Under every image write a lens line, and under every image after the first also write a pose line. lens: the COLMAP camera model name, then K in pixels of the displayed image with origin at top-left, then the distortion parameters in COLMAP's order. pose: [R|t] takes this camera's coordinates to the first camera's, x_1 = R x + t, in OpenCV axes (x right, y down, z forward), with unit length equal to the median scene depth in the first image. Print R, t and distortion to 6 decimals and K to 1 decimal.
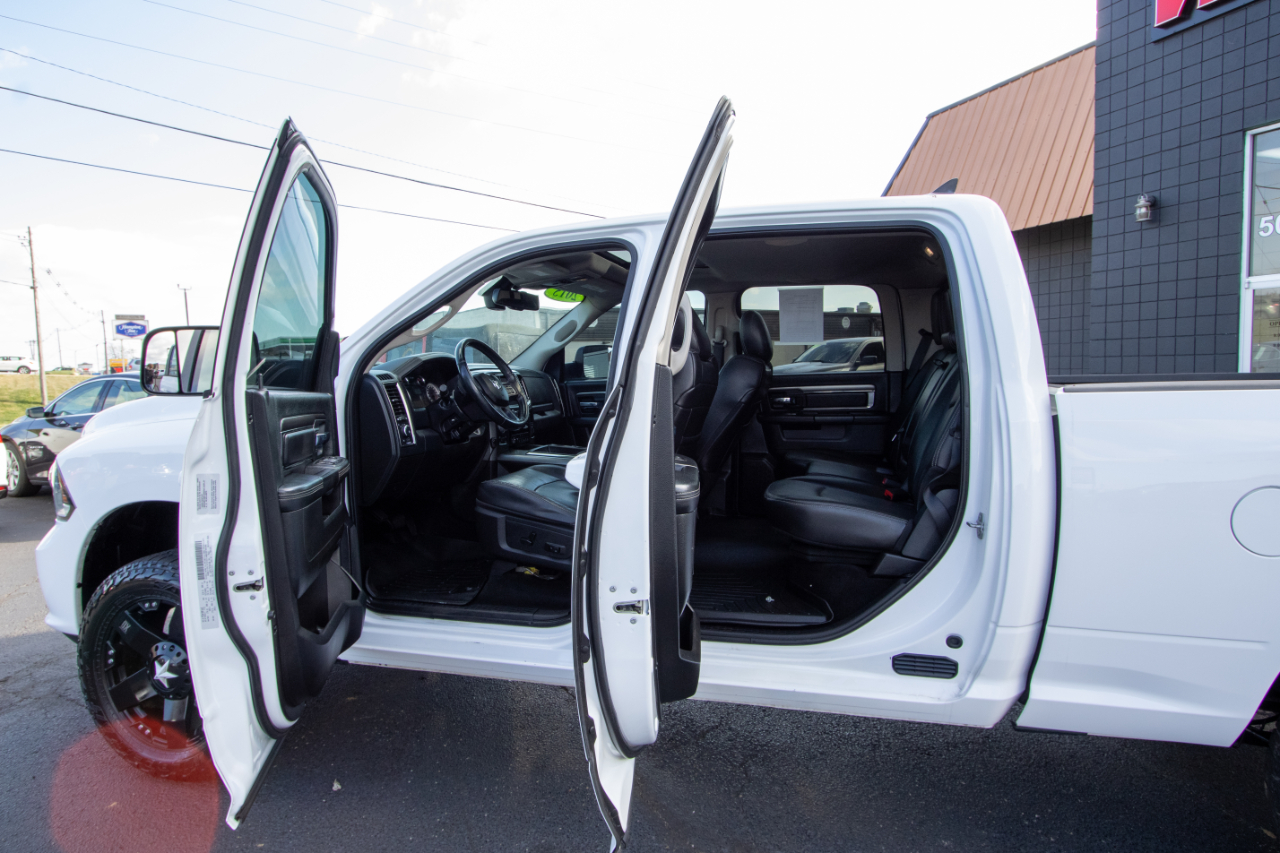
lens RADIAL K [[744.5, 0, 640.0], [0, 744.5, 426.5], [0, 0, 1]] dist [-0.004901, -0.002154]
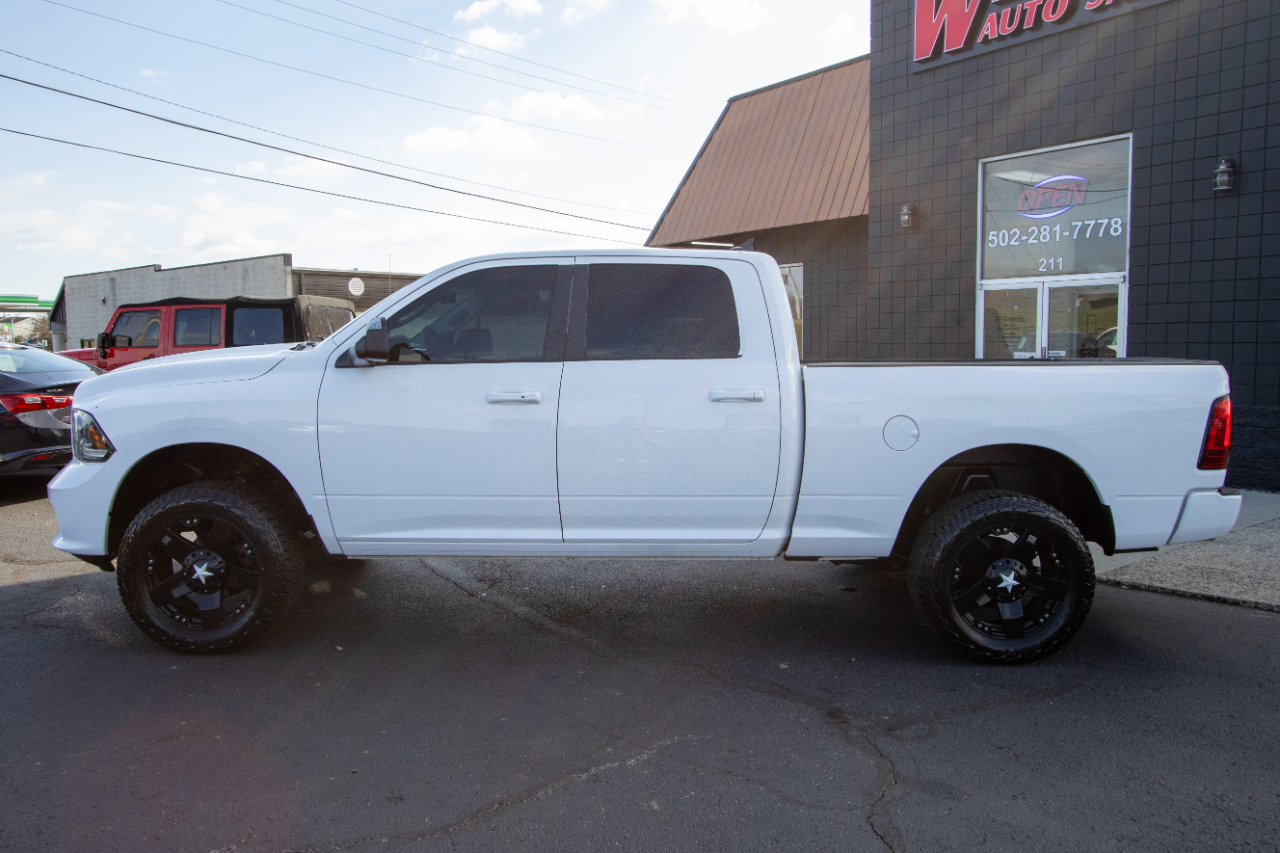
lens RADIAL K [[897.4, 0, 640.1], [0, 897.4, 407.3], [0, 0, 1]] dist [-0.005711, -0.000969]
pose [[0.963357, -0.000194, 0.268223, -0.096688], [0.002825, 0.999952, -0.009426, 0.016167], [-0.268208, 0.009838, 0.963311, -0.234132]]
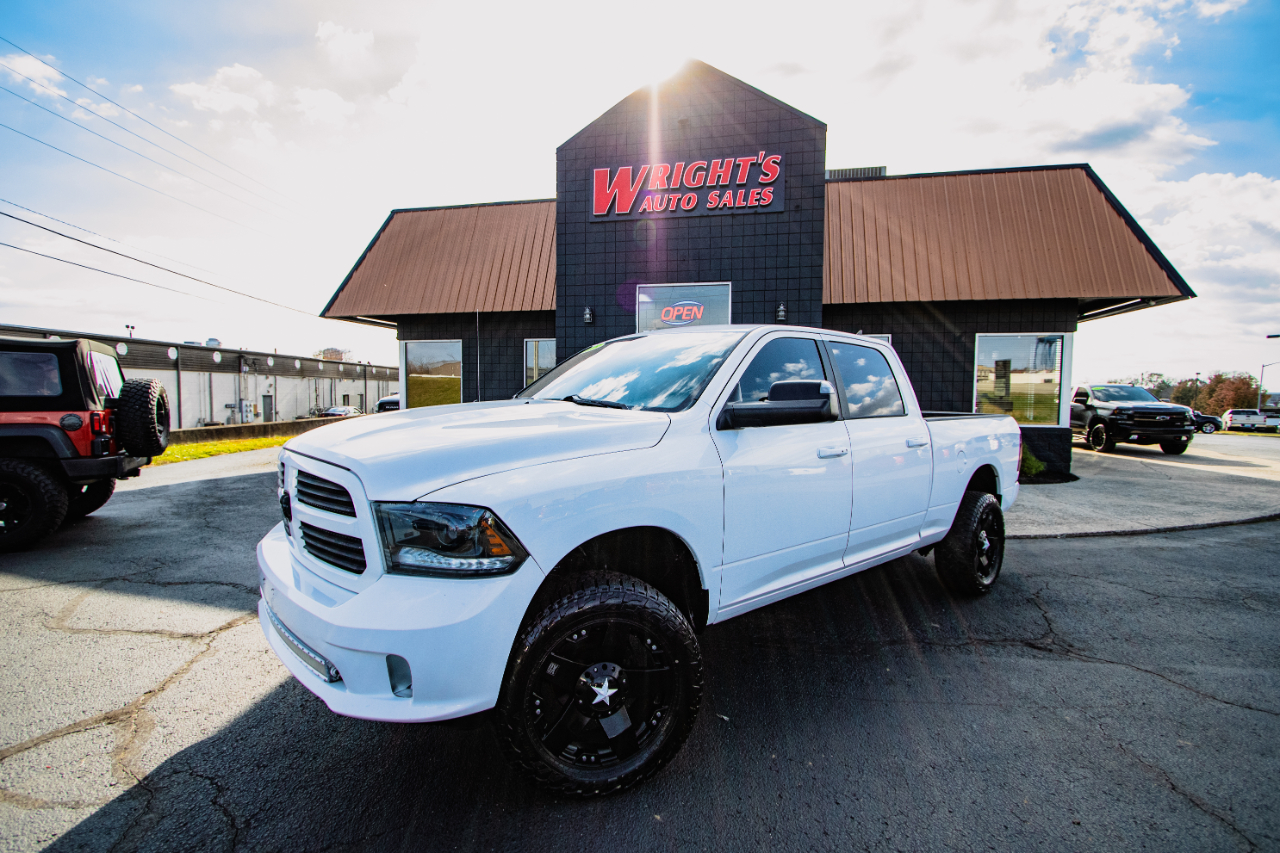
lens RADIAL K [[582.8, 0, 640.0], [0, 582.8, 426.5], [0, 0, 1]] dist [-0.028680, 0.000189]
pose [[0.556154, -0.014086, 0.830960, -0.400974], [0.043436, 0.998982, -0.012137, -0.010559], [-0.829944, 0.042844, 0.556200, 0.153176]]
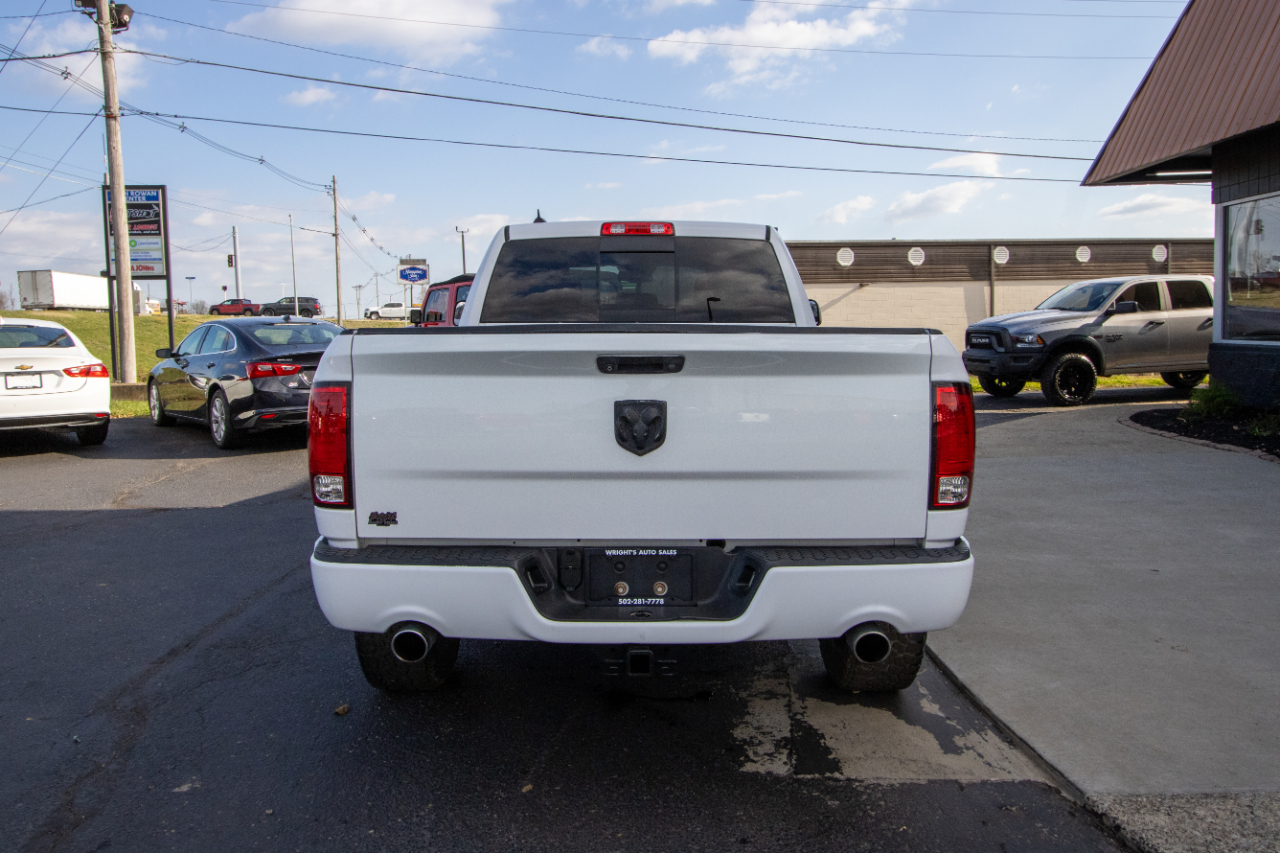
lens RADIAL K [[903.6, 0, 651.5], [0, 903.6, 383.2], [0, 0, 1]] dist [-0.004242, -0.001400]
pose [[0.927995, 0.032221, -0.371197, 0.399115], [-0.033053, 0.999445, 0.004120, -0.003220], [0.371124, 0.008446, 0.928545, -0.015895]]
